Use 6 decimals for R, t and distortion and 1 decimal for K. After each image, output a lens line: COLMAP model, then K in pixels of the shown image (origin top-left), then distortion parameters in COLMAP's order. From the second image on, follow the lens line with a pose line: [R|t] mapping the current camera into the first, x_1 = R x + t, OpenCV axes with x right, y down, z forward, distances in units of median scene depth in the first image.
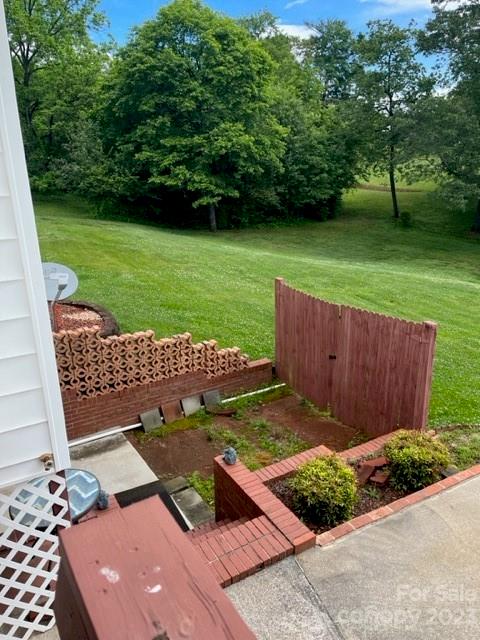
lens RADIAL K [[486.6, 0, 240.0], [0, 486.6, 320.0], [0, 0, 1]] dist [0.013718, -0.005971]
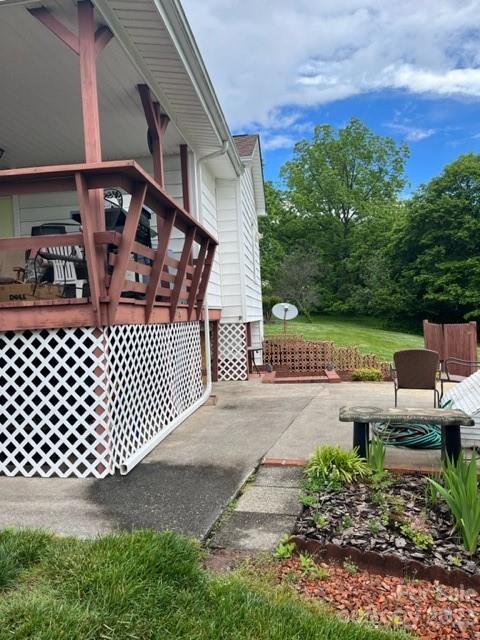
lens RADIAL K [[486.6, 0, 240.0], [0, 486.6, 320.0], [0, 0, 1]] dist [0.013718, -0.005971]
pose [[0.798877, -0.014057, -0.601330, 0.165854], [-0.159956, 0.958764, -0.234916, 0.116075], [0.579836, 0.283856, 0.763686, -0.149462]]
